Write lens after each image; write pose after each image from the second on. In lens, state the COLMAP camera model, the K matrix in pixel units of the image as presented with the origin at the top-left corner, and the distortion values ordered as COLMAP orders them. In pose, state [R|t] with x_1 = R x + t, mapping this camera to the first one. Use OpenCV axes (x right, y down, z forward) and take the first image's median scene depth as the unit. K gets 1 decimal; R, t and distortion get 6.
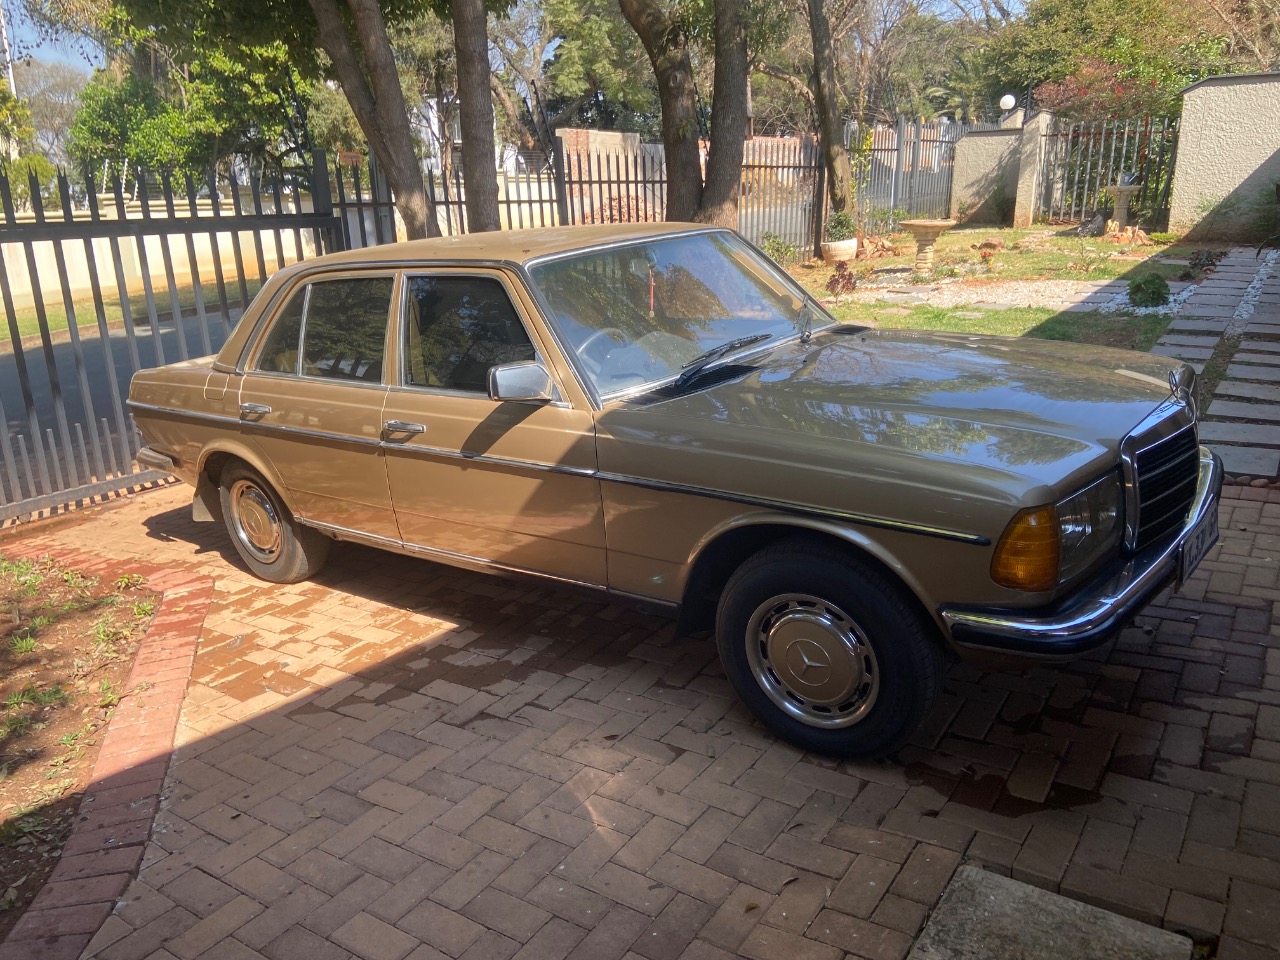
lens RADIAL K [[1030.8, 0, 640.0], [0, 1030.8, 480.0], [0, 0, 1]] dist [0.002629, -0.000991]
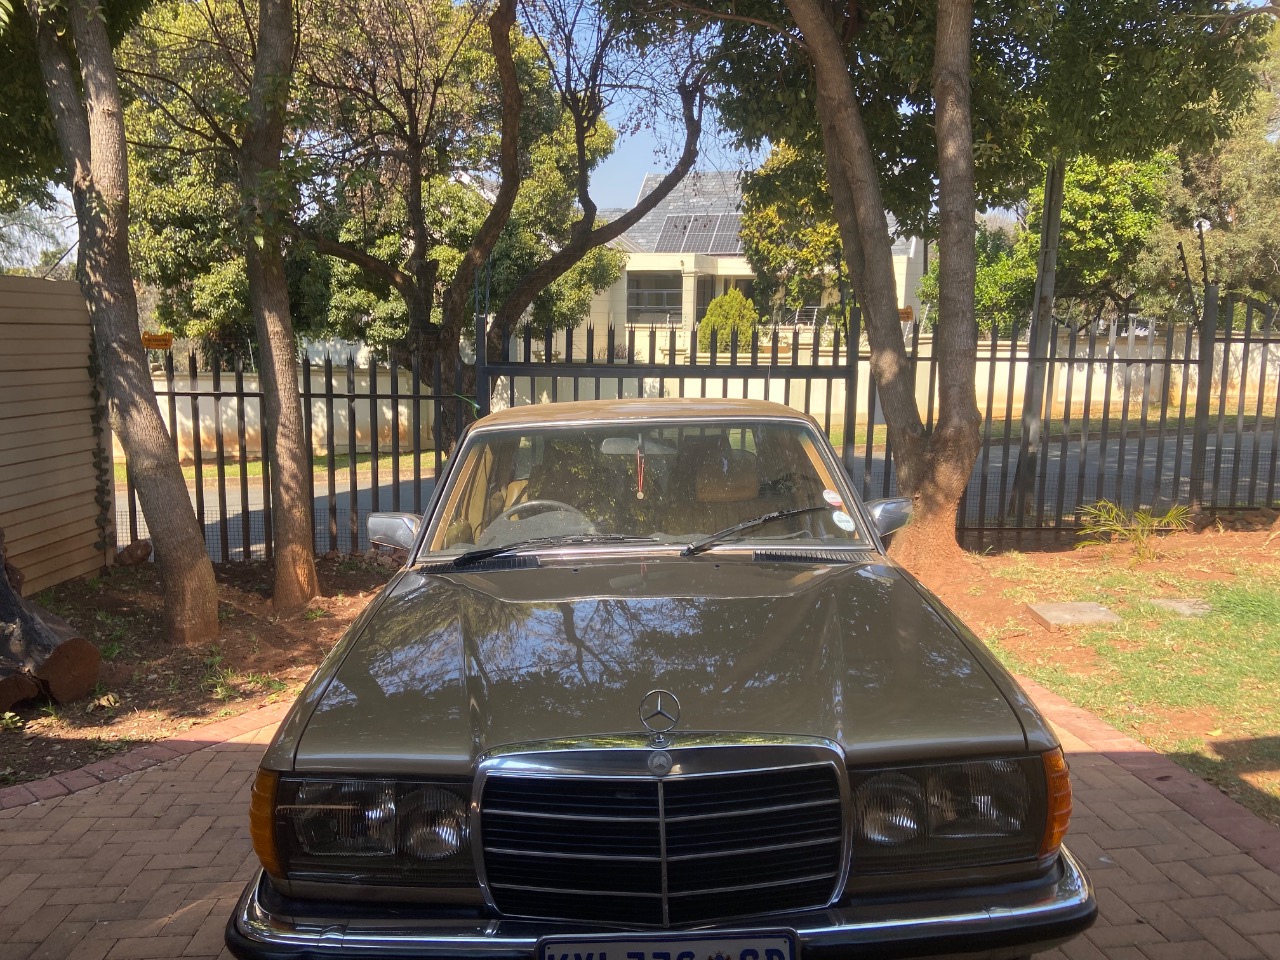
lens RADIAL K [[1030.8, 0, 640.0], [0, 1030.8, 480.0], [0, 0, 1]] dist [0.002629, -0.000991]
pose [[0.586266, 0.139470, -0.798023, 0.204195], [-0.237889, 0.971279, -0.005015, -0.044684], [0.774404, 0.192781, 0.602607, 0.119627]]
